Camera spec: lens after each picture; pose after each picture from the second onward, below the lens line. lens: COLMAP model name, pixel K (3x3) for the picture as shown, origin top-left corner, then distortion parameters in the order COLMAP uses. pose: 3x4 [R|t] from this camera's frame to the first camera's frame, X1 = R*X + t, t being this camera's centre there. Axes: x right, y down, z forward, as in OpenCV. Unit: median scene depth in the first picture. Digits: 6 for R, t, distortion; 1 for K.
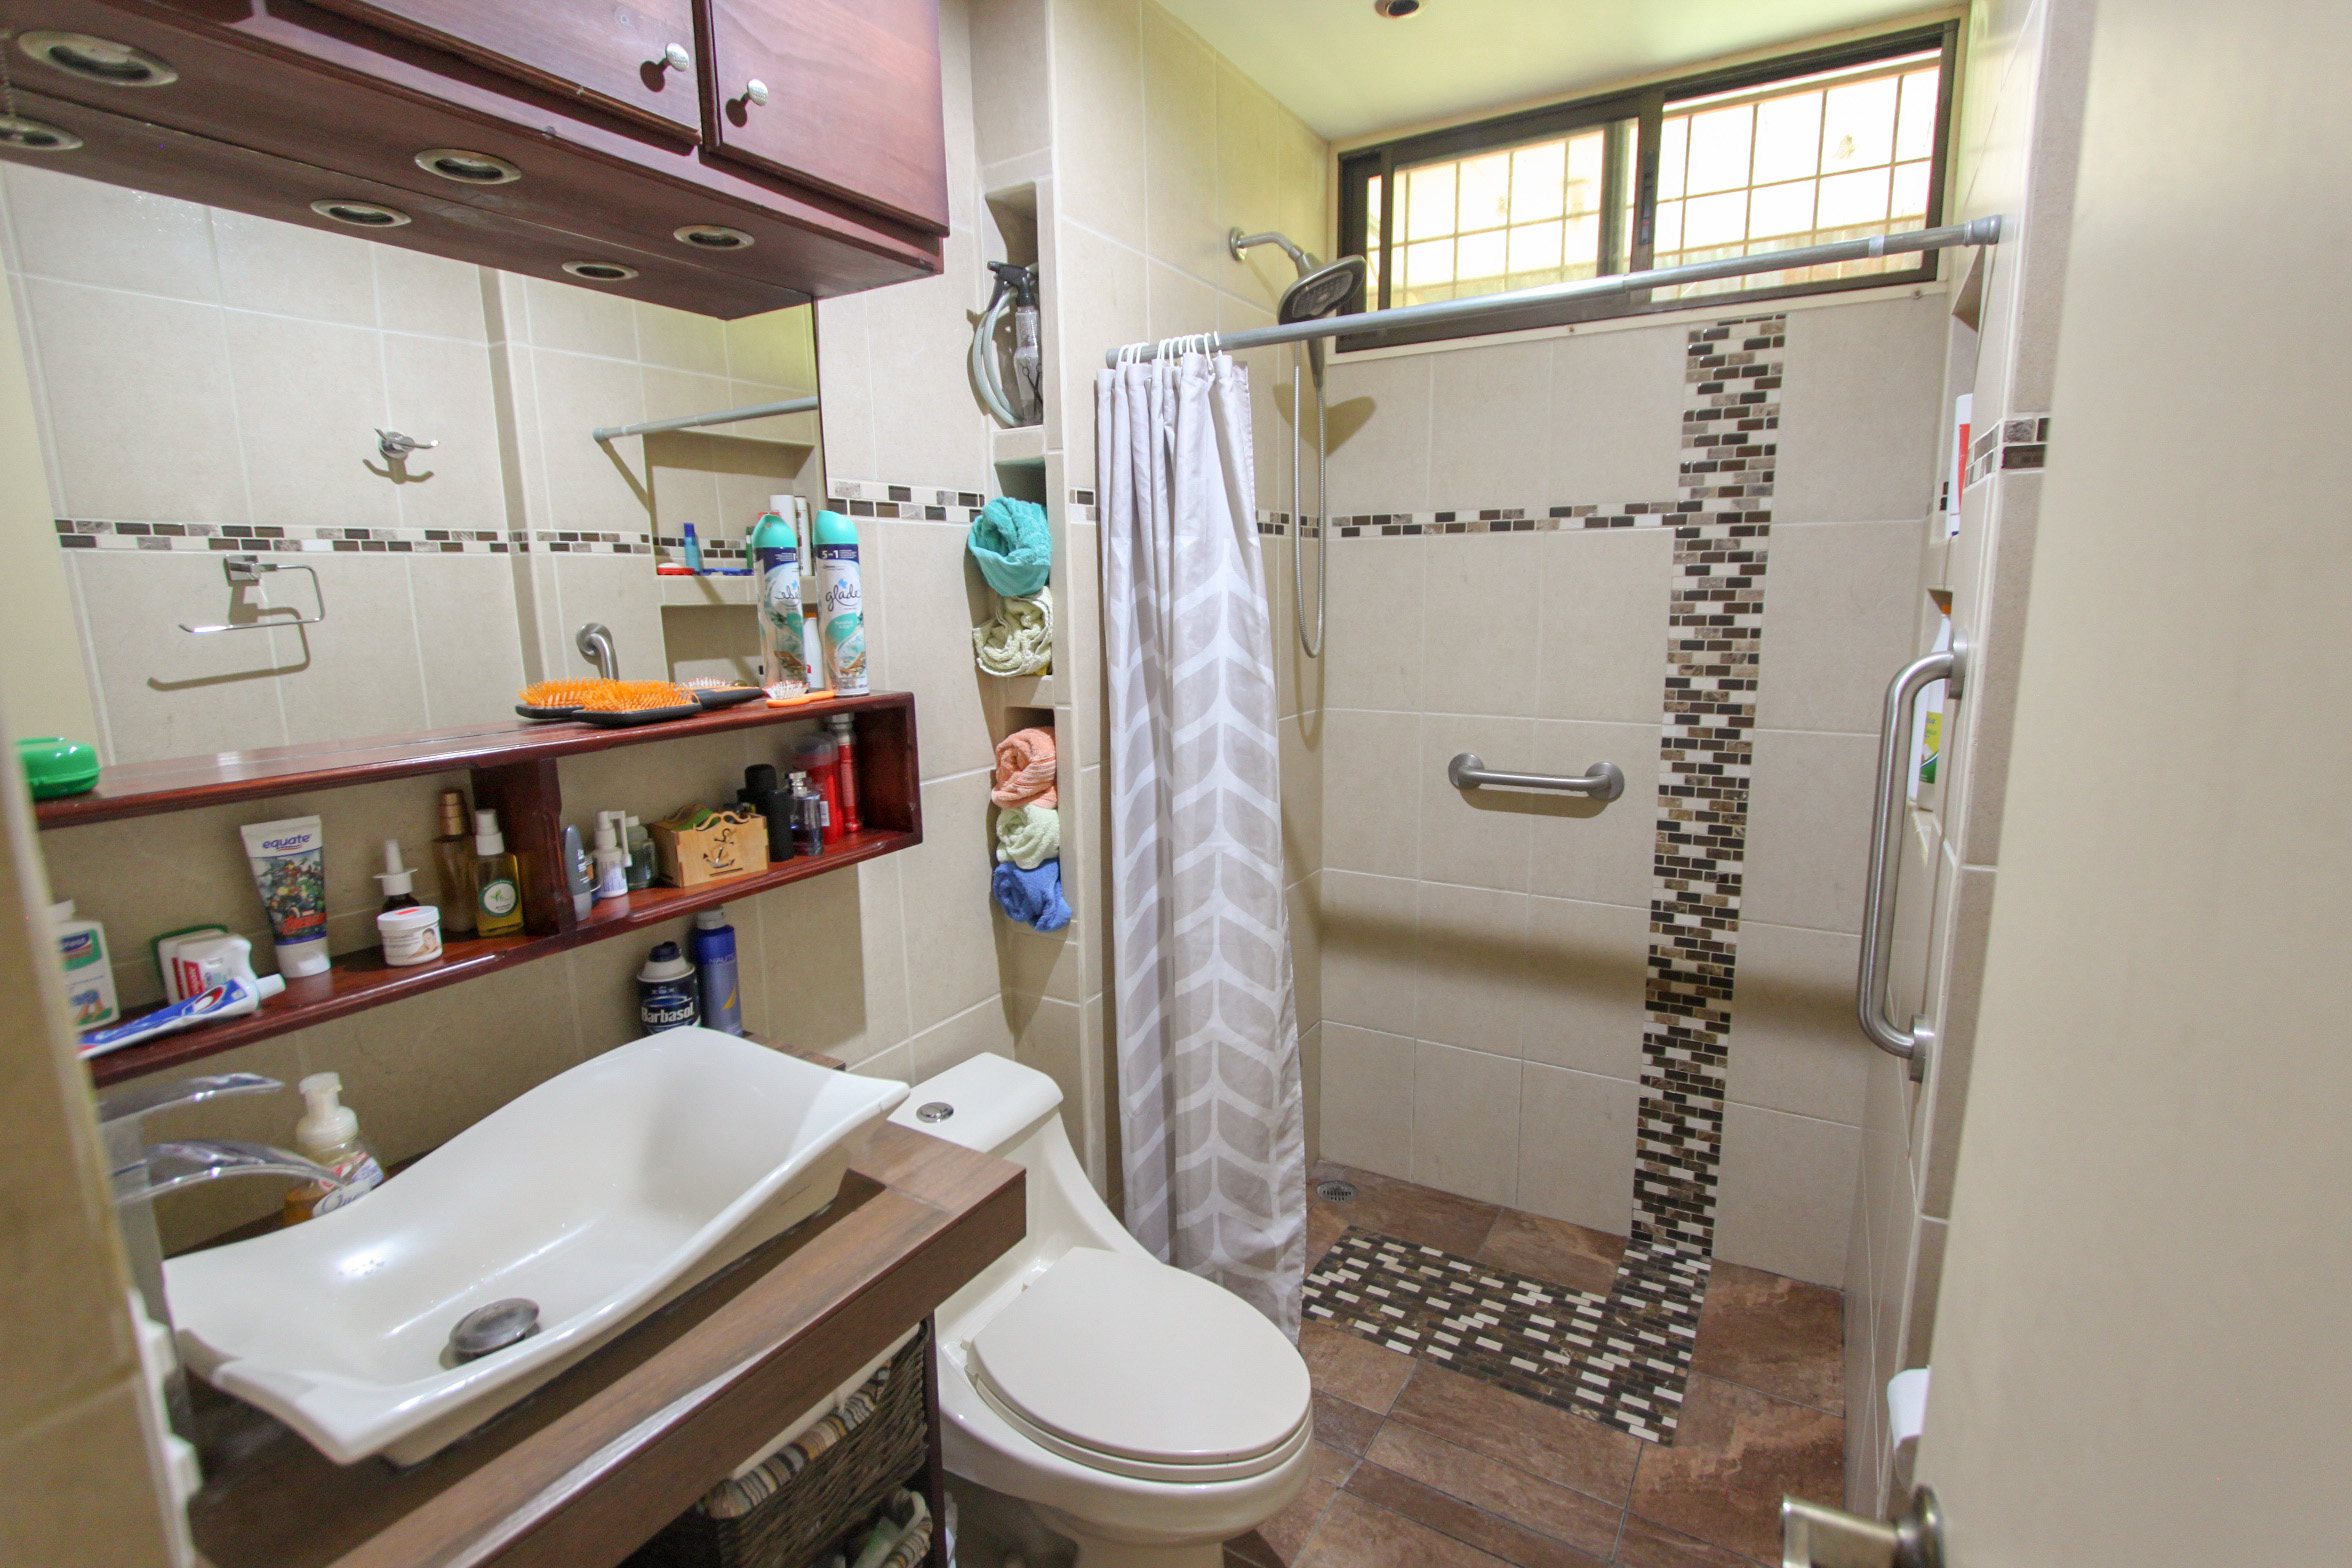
lens RADIAL K [[1089.3, 0, 1188.5], [0, 1089.3, 791.4], [0, 0, 1]] dist [-0.022567, 0.000269]
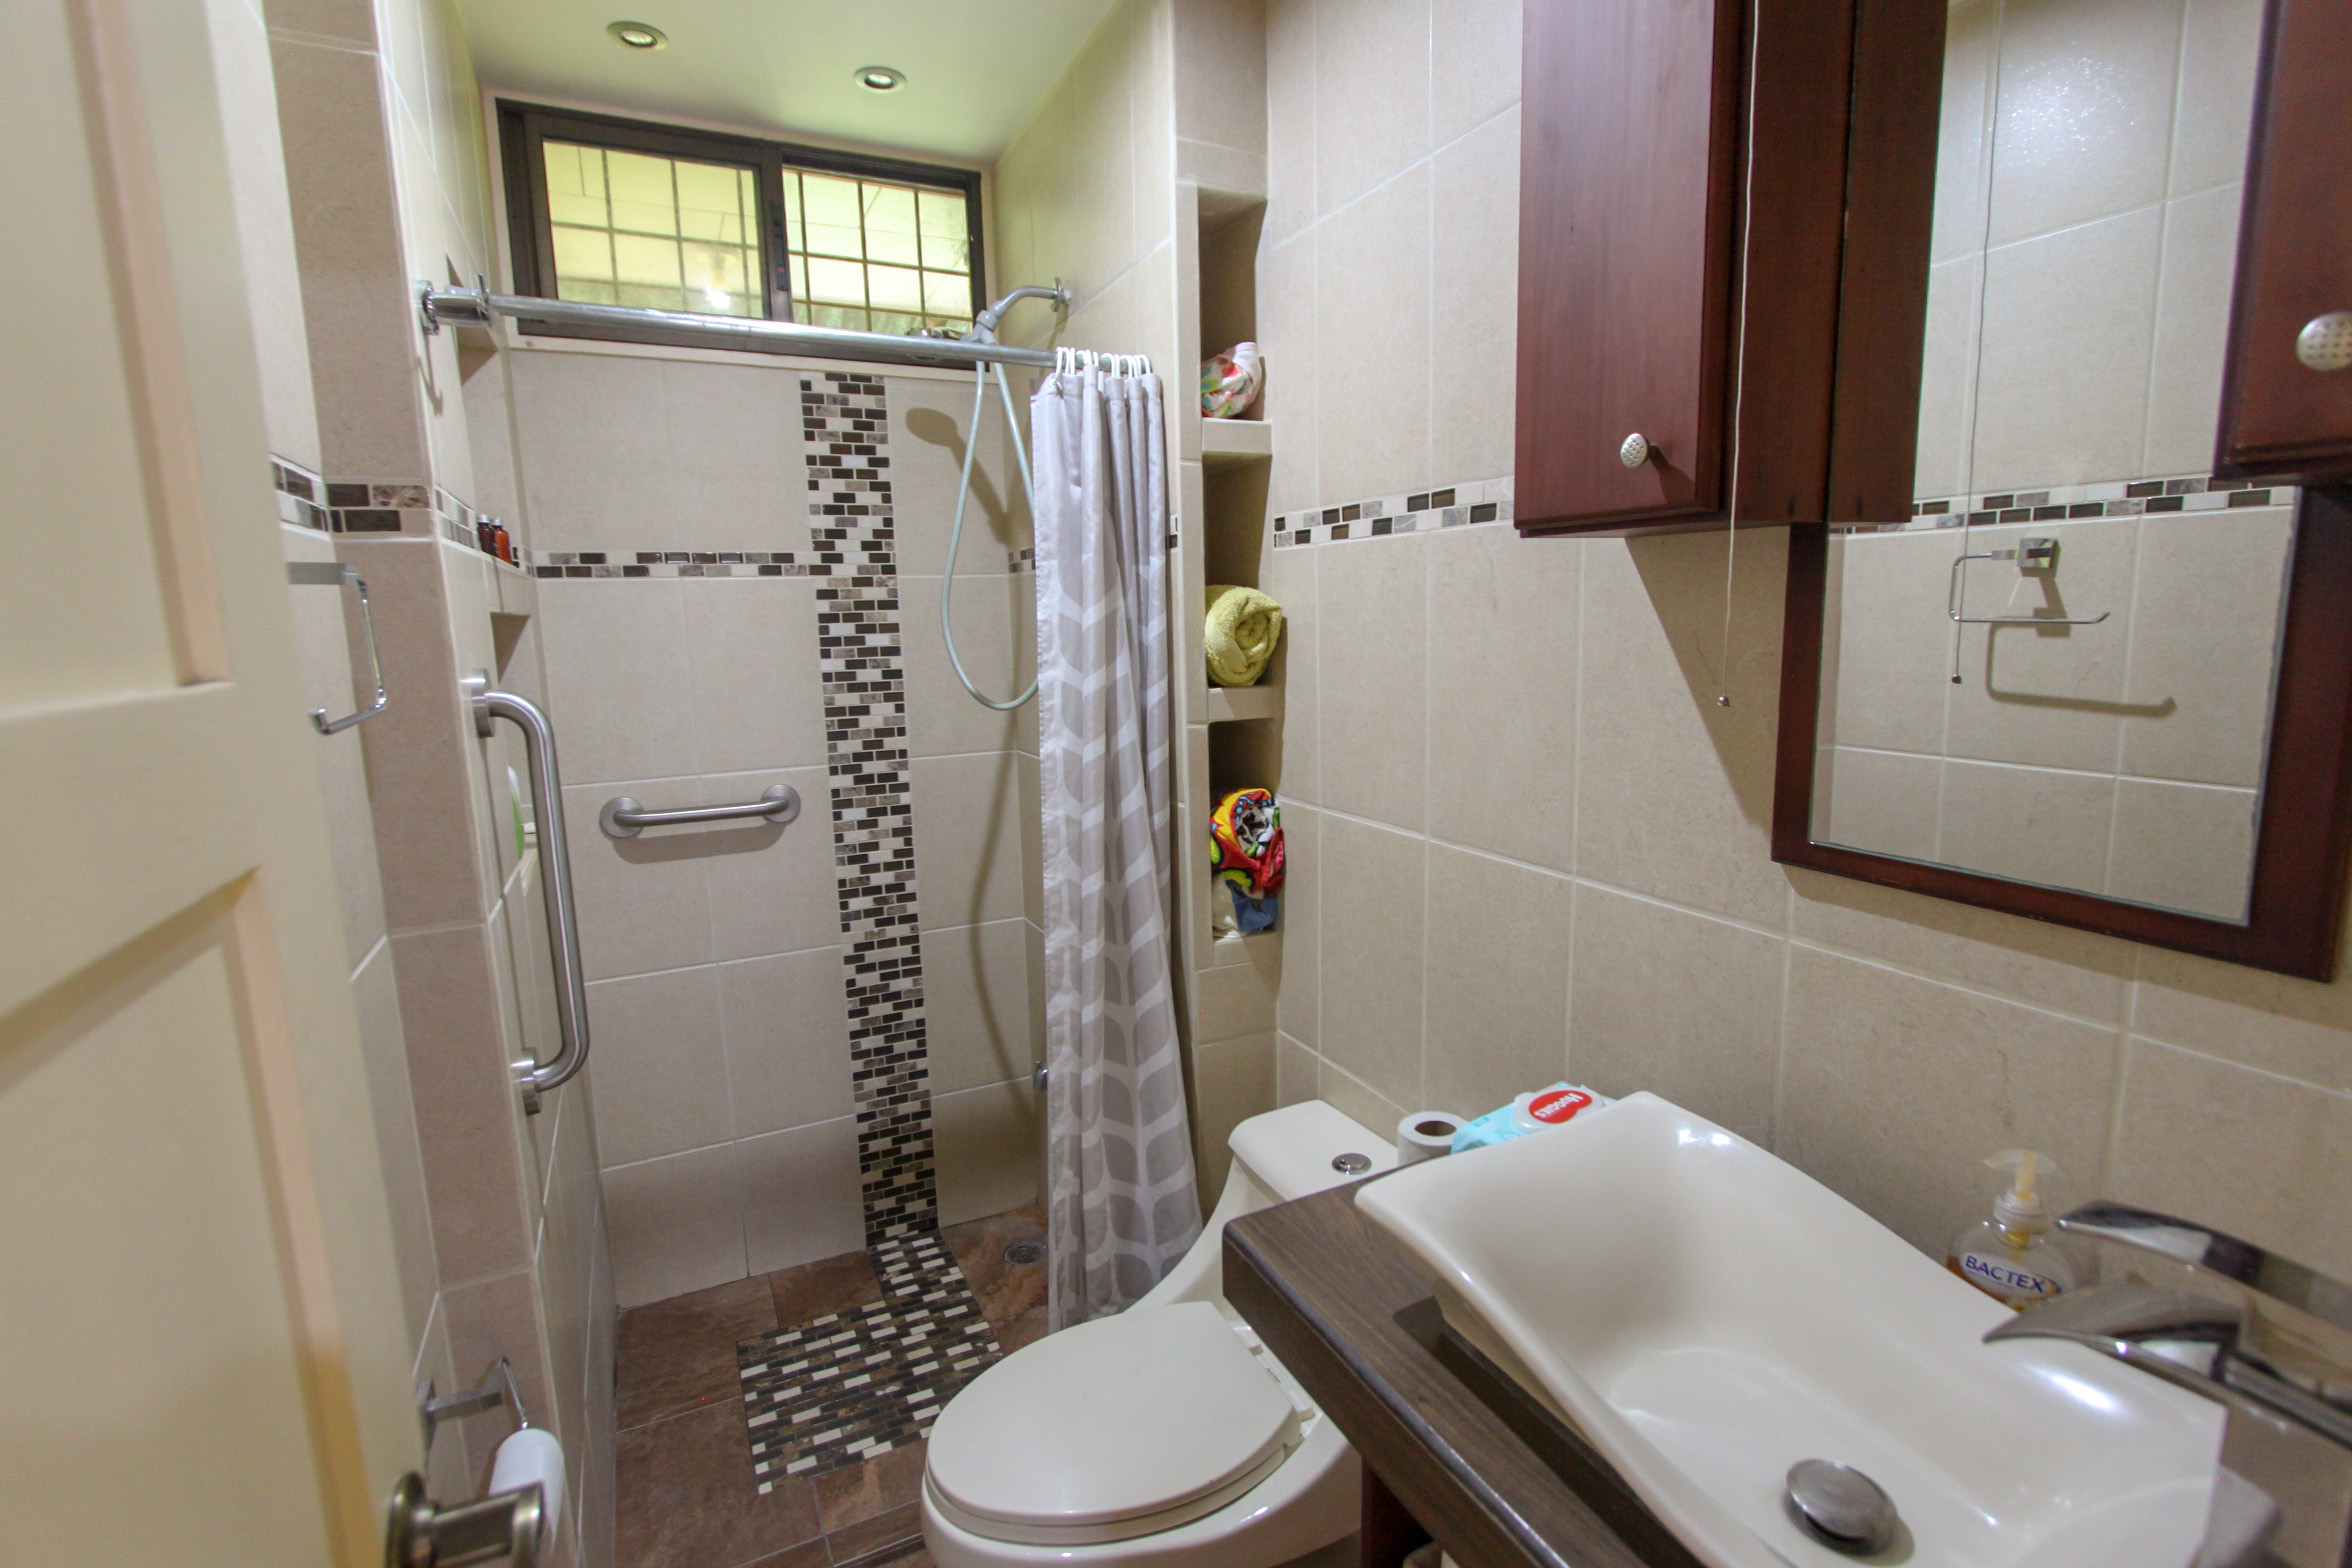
lens RADIAL K [[1089.3, 0, 1188.5], [0, 1089.3, 791.4], [0, 0, 1]] dist [-0.022567, 0.000269]
pose [[0.543831, -0.136380, 0.828039, -0.292558], [0.166315, 0.984650, 0.052944, -0.011940], [-0.822549, 0.108923, 0.558165, 0.132471]]
